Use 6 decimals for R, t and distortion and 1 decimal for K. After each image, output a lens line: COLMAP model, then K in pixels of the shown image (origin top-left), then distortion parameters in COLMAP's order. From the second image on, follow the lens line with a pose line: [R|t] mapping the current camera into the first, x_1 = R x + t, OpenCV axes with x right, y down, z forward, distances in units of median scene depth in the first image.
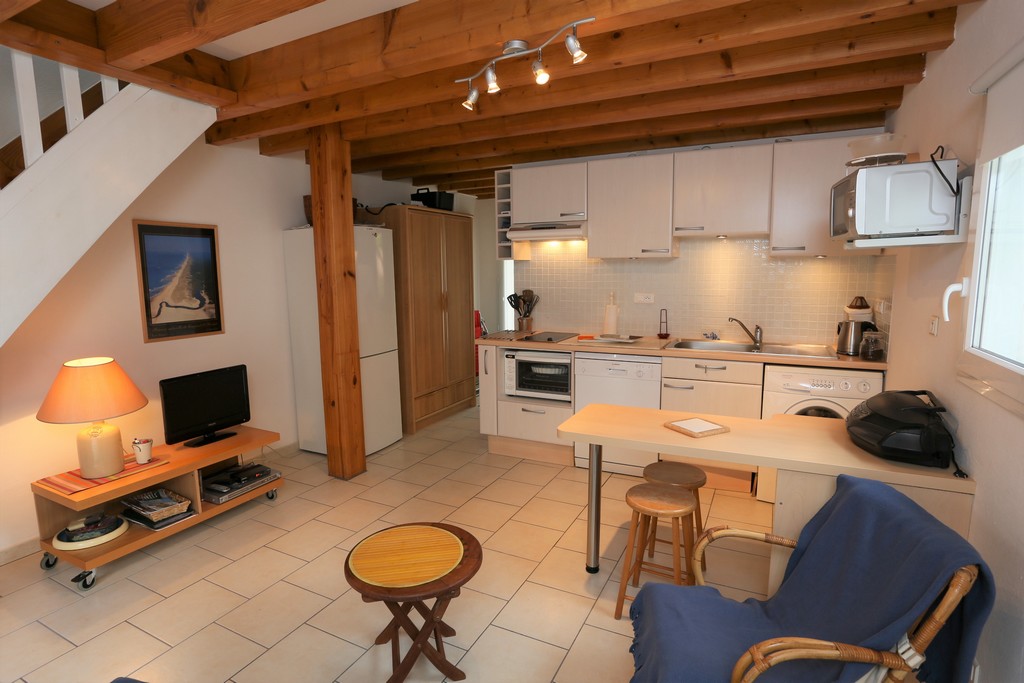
lens RADIAL K [[524.0, 0, 505.4], [0, 524.0, 342.2], [0, 0, 1]] dist [-0.077577, 0.040100]
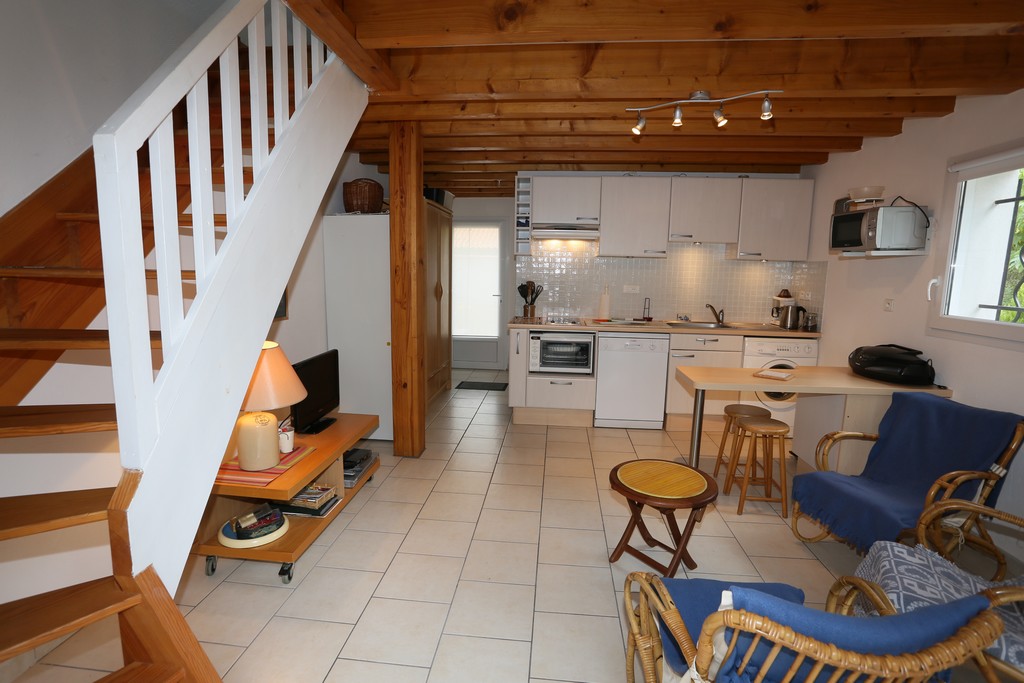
lens RADIAL K [[495.9, 0, 506.9], [0, 495.9, 340.5], [0, 0, 1]] dist [-0.059117, 0.000148]
pose [[0.930771, -0.024520, 0.364779, -0.532538], [0.022433, 0.999699, 0.009958, 0.024262], [-0.364914, -0.001086, 0.931041, 0.002065]]
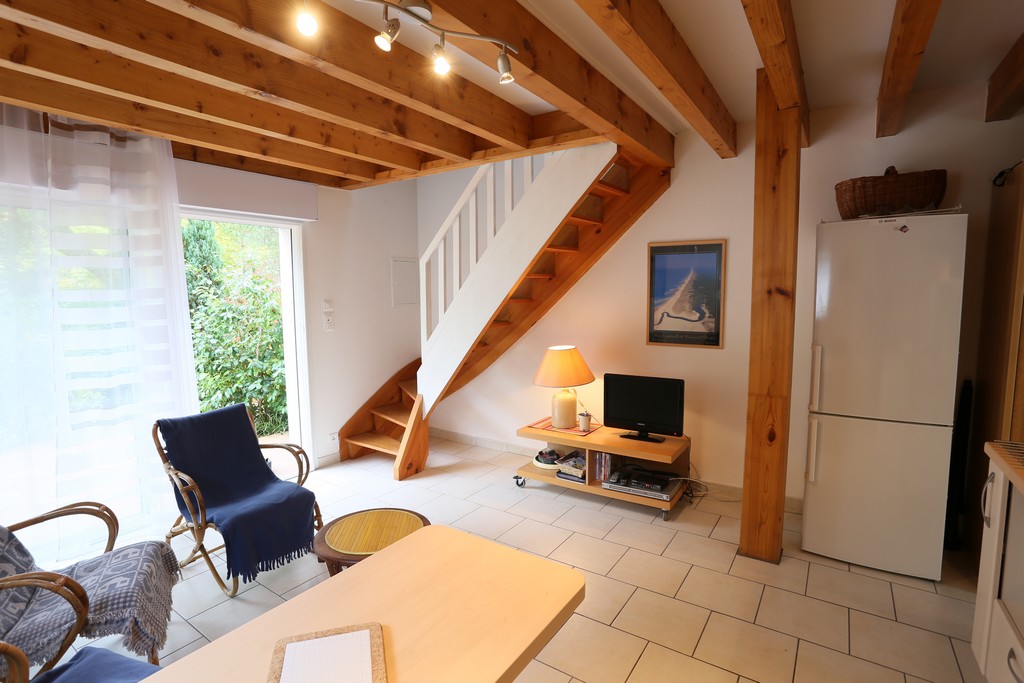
lens RADIAL K [[482.8, 0, 512.0], [0, 482.8, 341.5], [0, 0, 1]] dist [0.000490, 0.000060]
pose [[-0.071097, 0.116479, -0.990645, 0.416785], [-0.138993, 0.982312, 0.125474, -0.096277], [0.987738, 0.146614, -0.053650, 0.682103]]
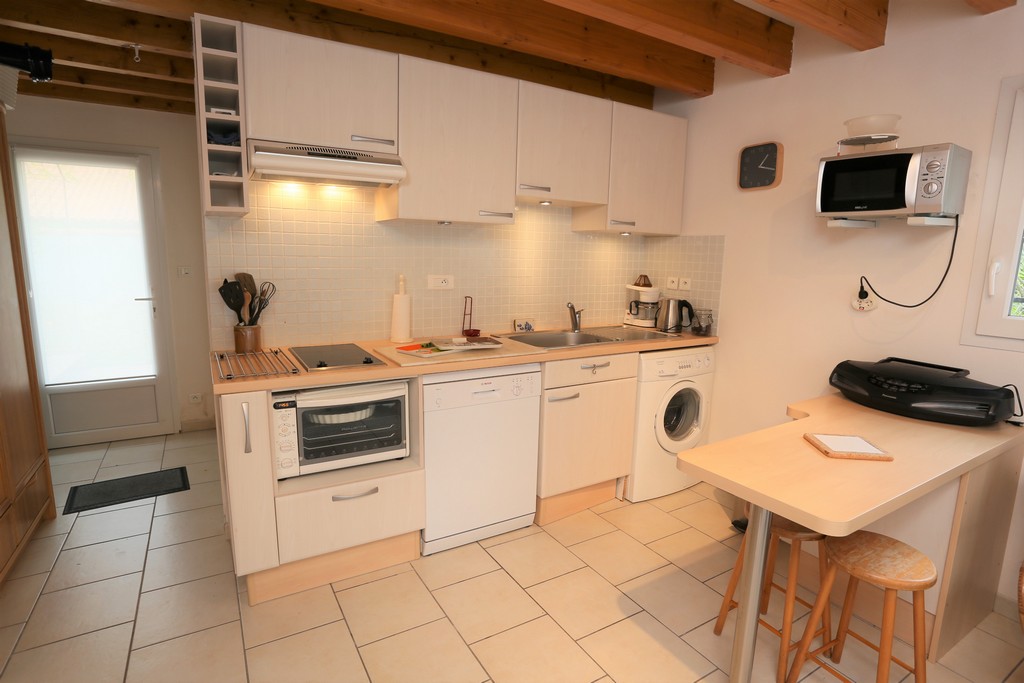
lens RADIAL K [[524.0, 0, 505.4], [0, 524.0, 342.2], [0, 0, 1]] dist [-0.077577, 0.040100]
pose [[0.535559, -0.118352, 0.836164, -0.337921], [0.091106, 0.992450, 0.082119, -0.064417], [-0.839569, 0.032200, 0.542298, 0.650091]]
